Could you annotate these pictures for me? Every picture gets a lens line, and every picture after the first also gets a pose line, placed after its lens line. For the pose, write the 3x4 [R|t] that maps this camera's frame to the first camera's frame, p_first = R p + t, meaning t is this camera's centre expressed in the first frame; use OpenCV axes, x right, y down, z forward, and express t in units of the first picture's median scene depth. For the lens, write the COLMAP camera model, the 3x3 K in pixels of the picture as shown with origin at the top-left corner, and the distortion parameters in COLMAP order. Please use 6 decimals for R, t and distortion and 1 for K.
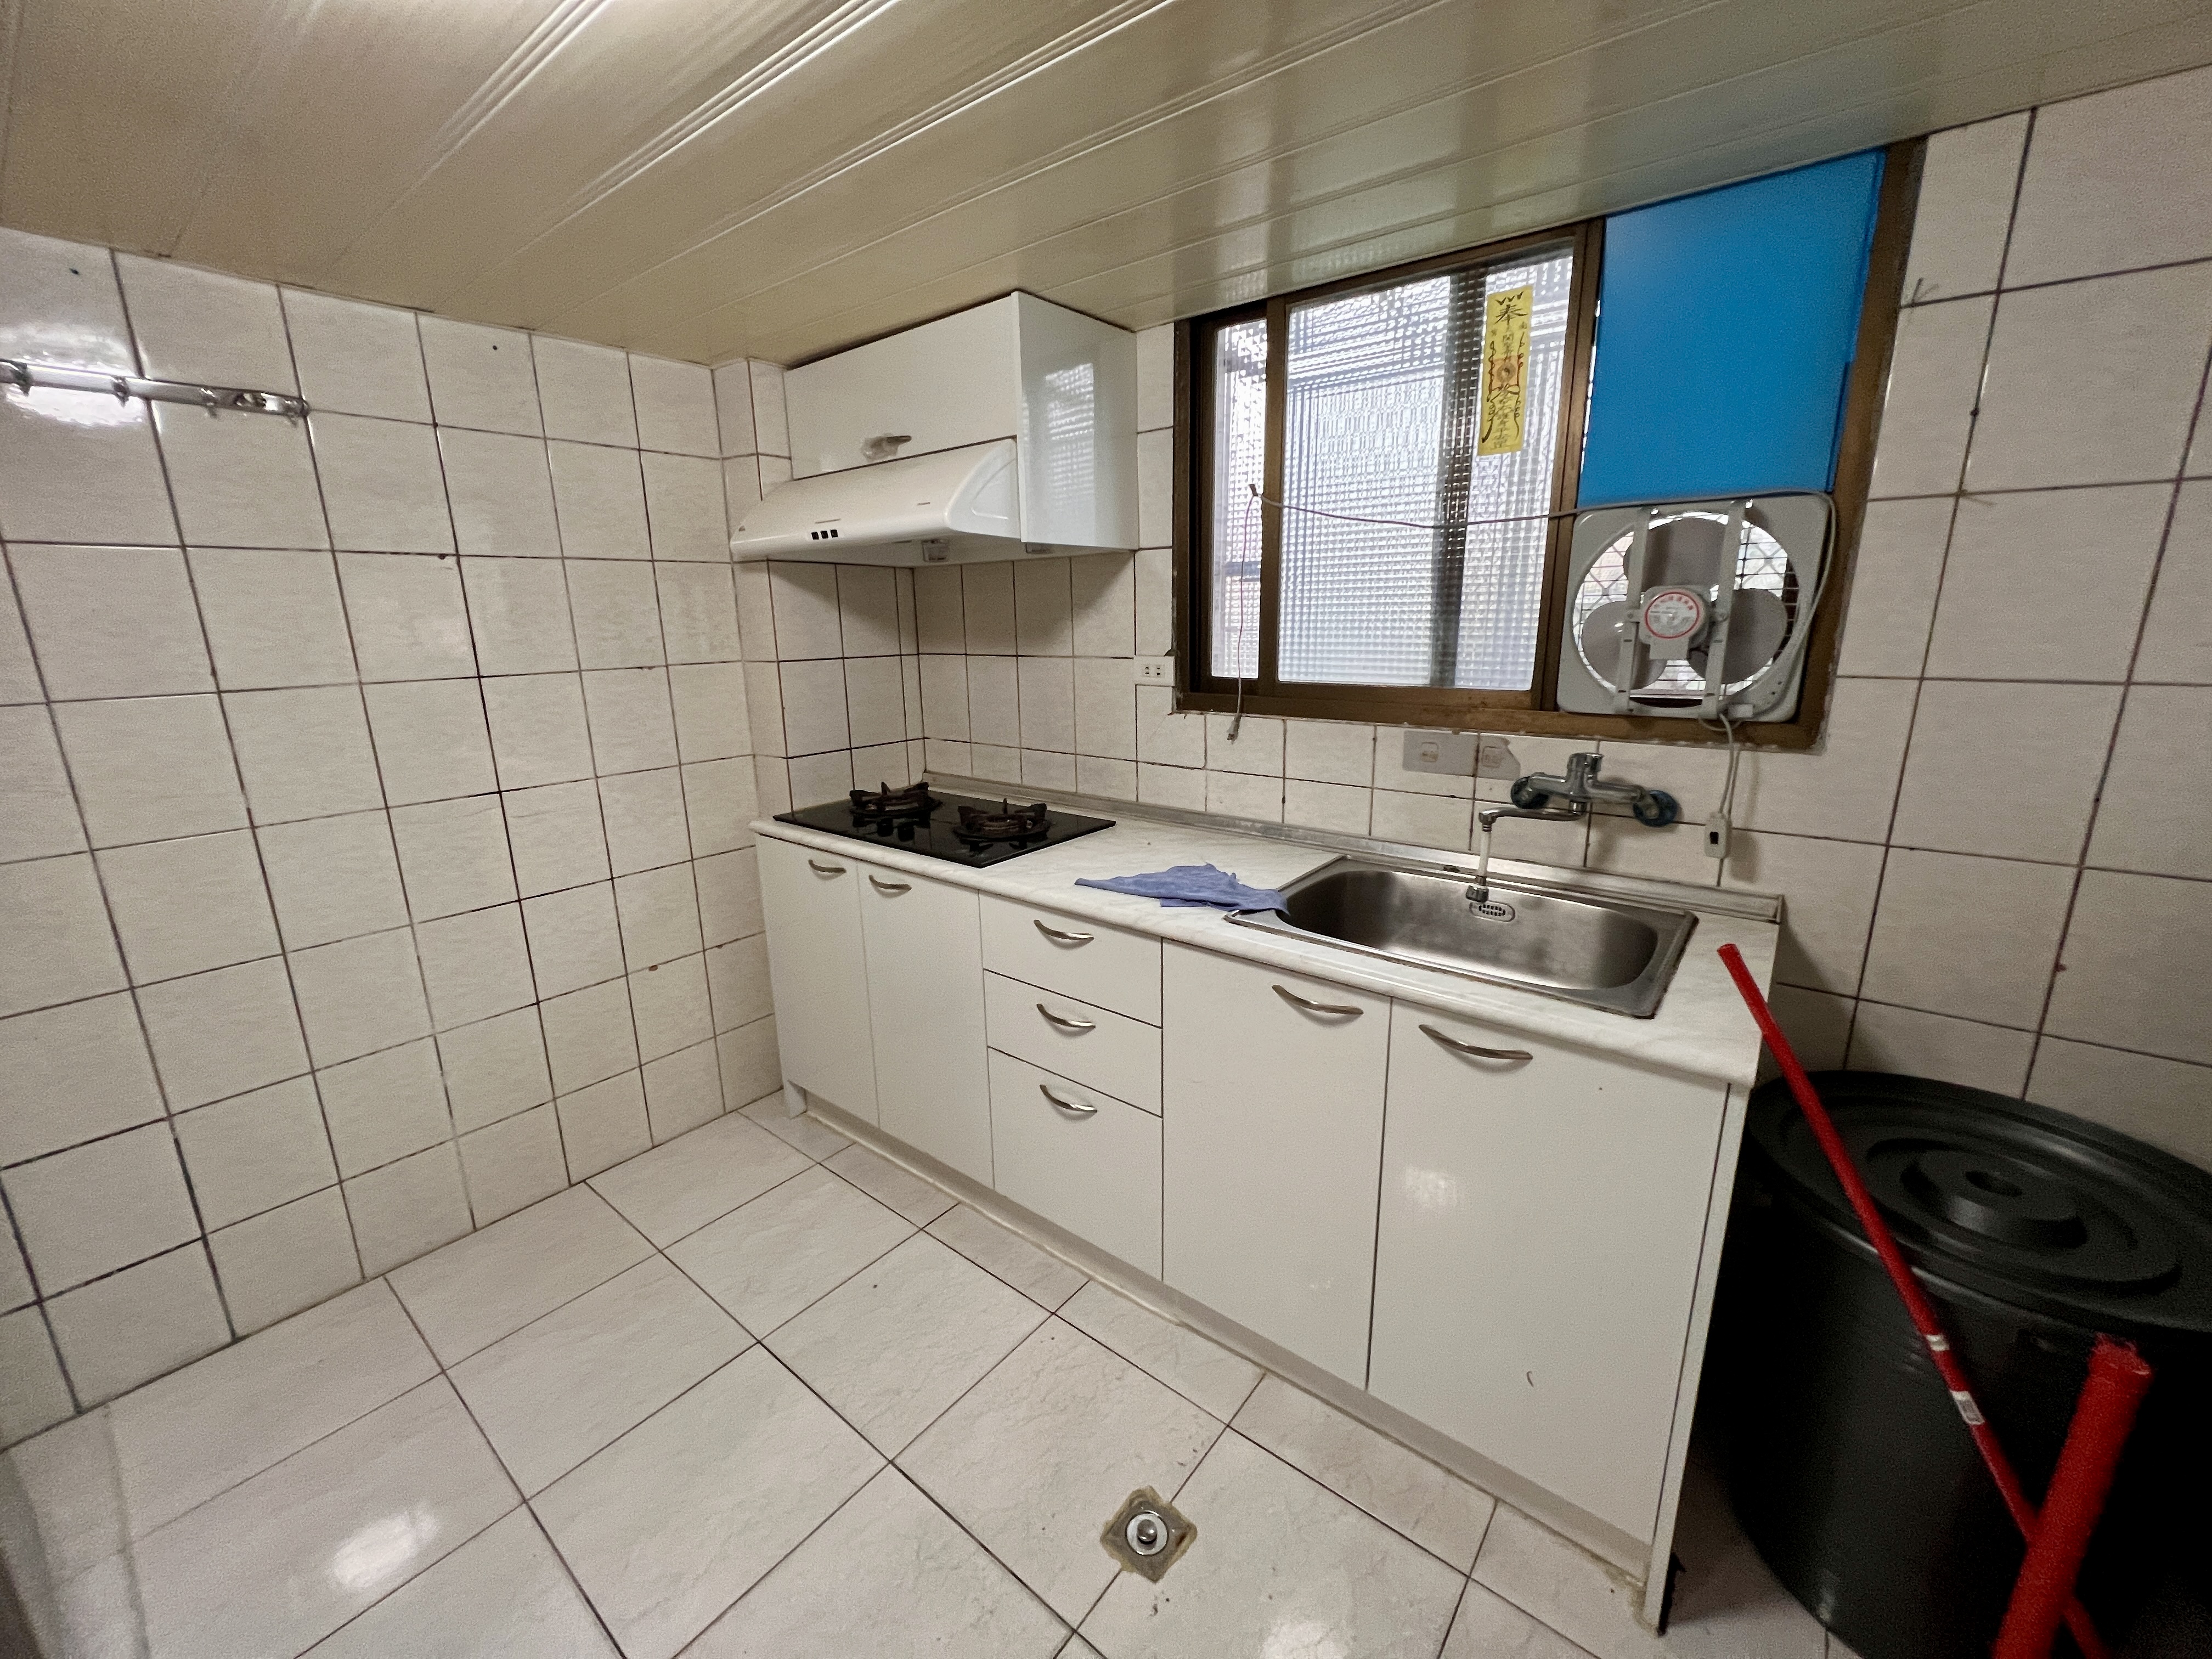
lens RADIAL K [[887.5, 0, 1104.1], [0, 887.5, 830.4], [0, 0, 1]] dist [-0.002733, 0.001414]
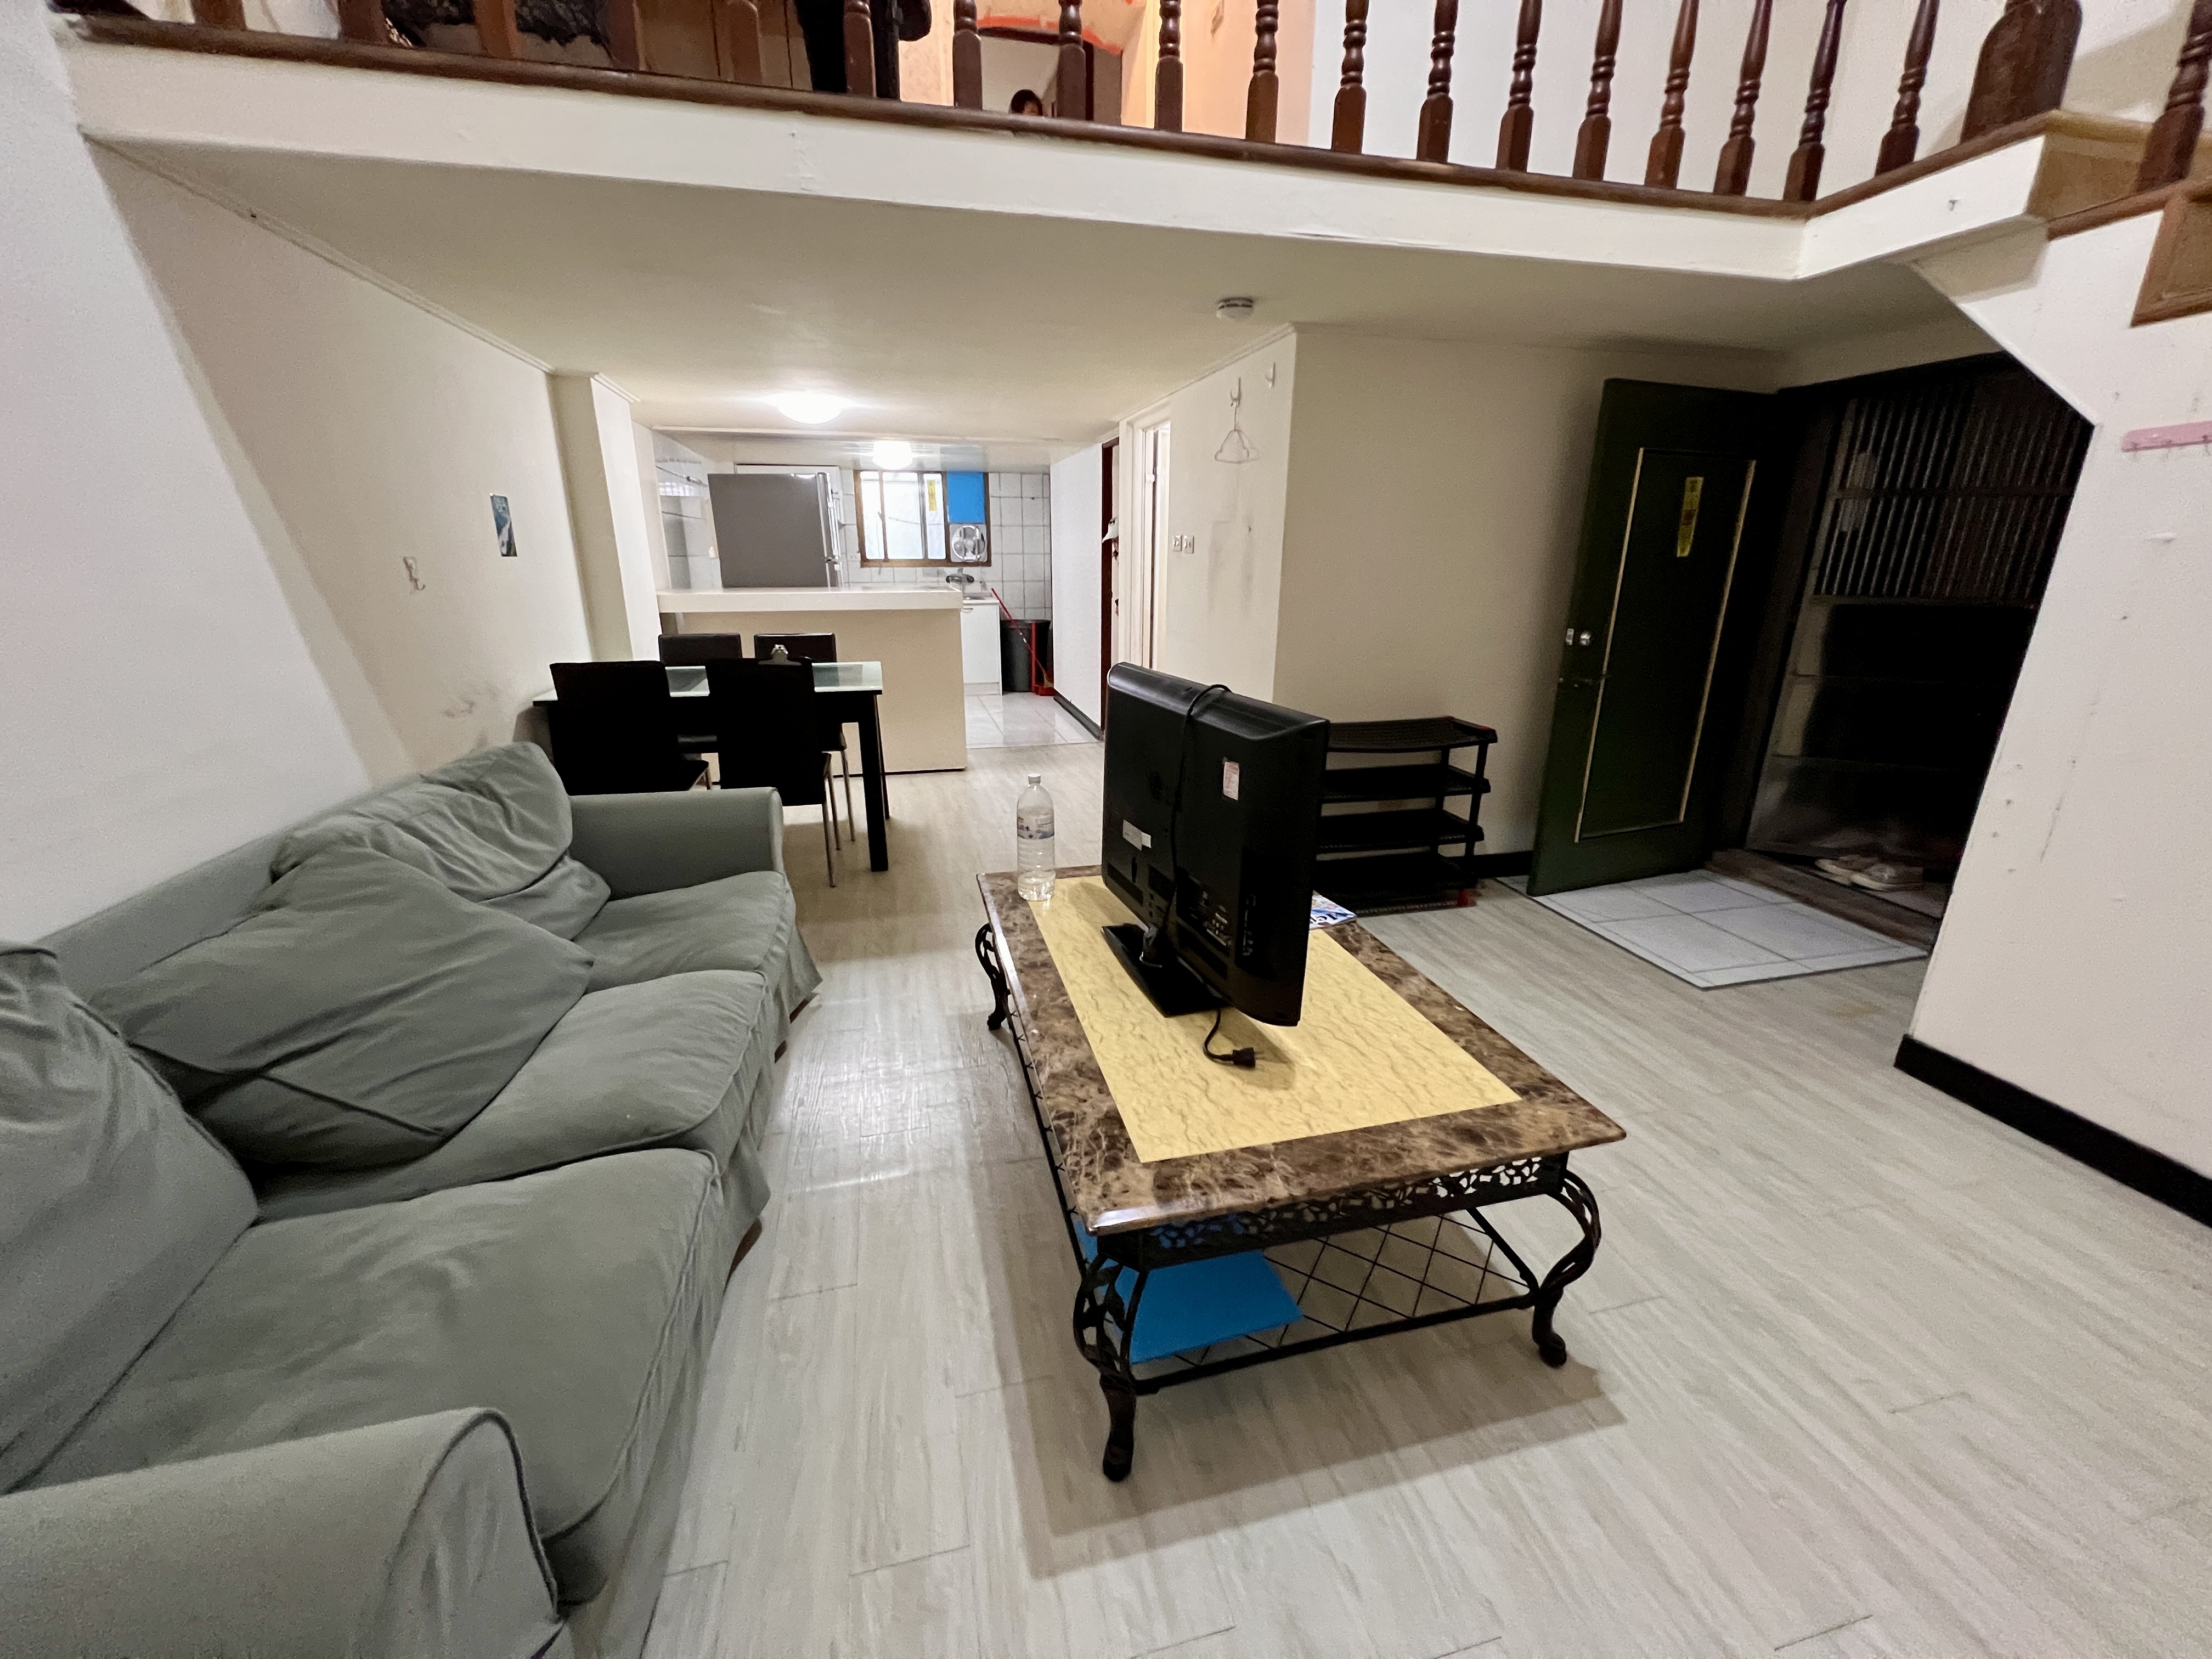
lens RADIAL K [[887.5, 0, 1109.8], [0, 887.5, 828.3], [0, 0, 1]] dist [-0.002733, 0.001414]
pose [[0.603566, -0.223393, 0.765378, -3.245219], [0.175294, 0.973639, 0.145945, 0.785979], [-0.777805, 0.046079, 0.626815, -2.900584]]
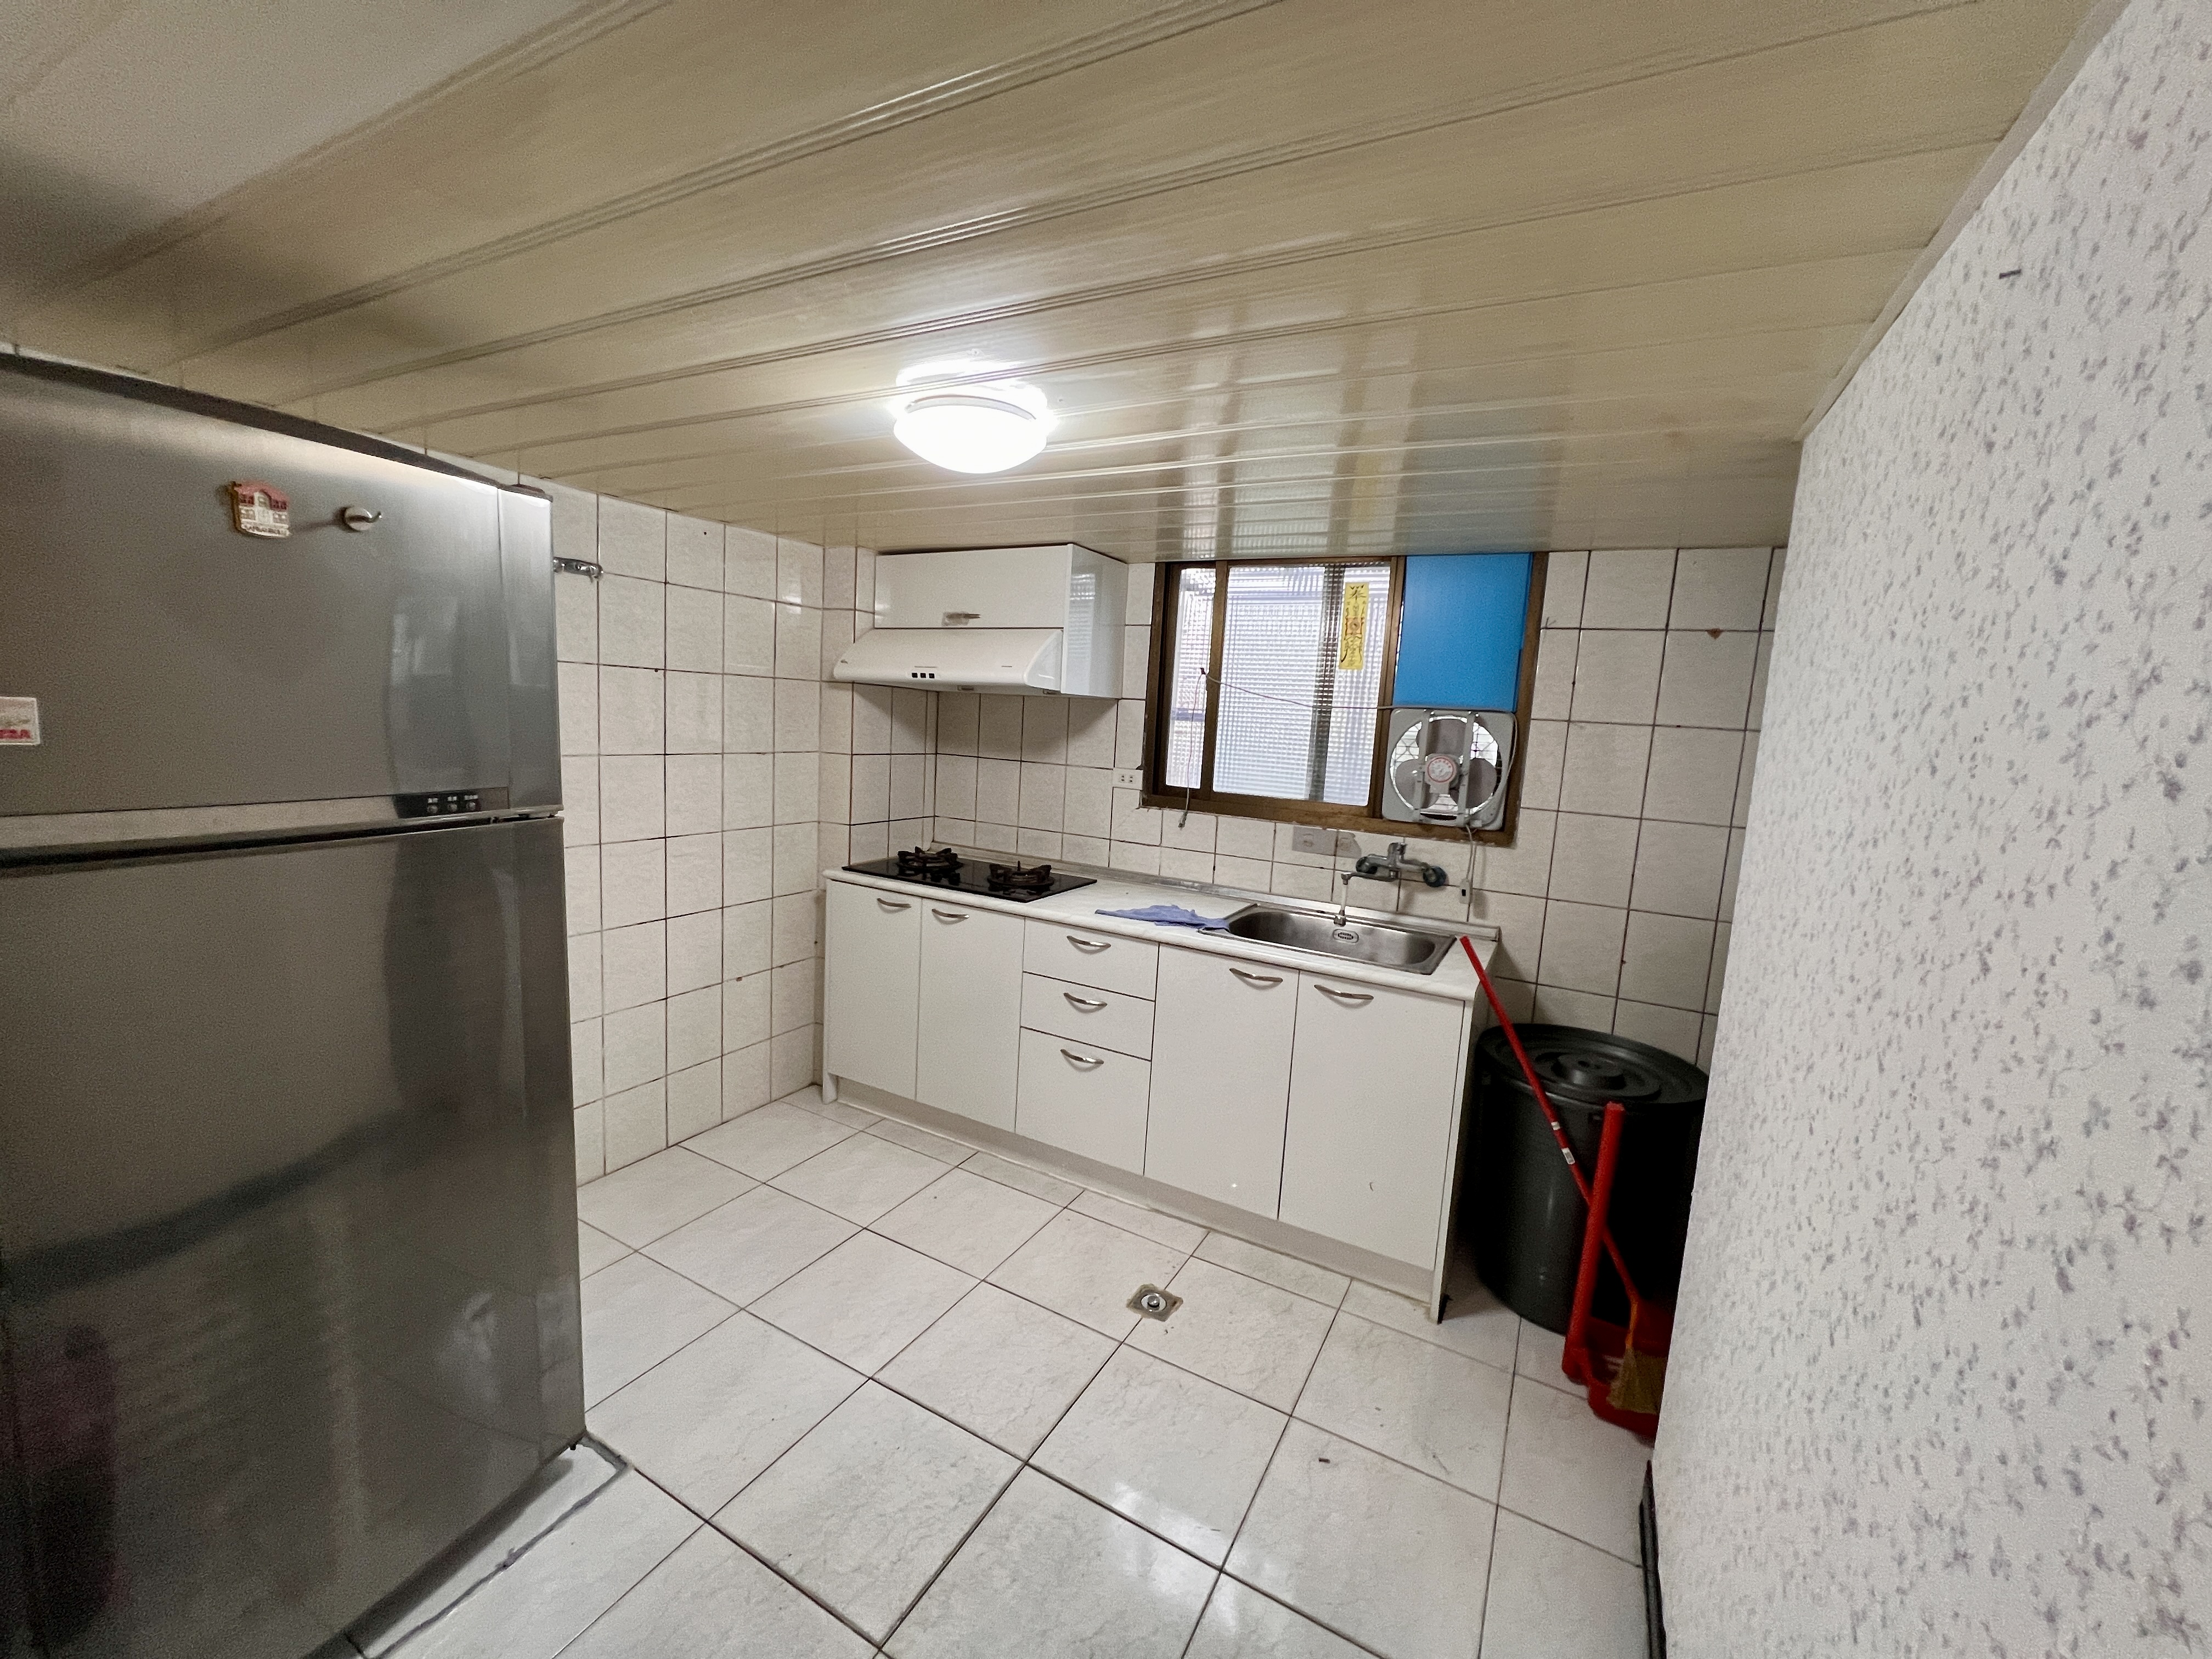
lens RADIAL K [[887.5, 0, 1107.6], [0, 887.5, 834.6], [0, 0, 1]] dist [-0.002733, 0.001414]
pose [[0.981582, 0.049491, 0.184521, -0.322760], [-0.030302, 0.993968, -0.105403, 0.091984], [-0.188624, 0.097871, 0.977160, -0.569355]]
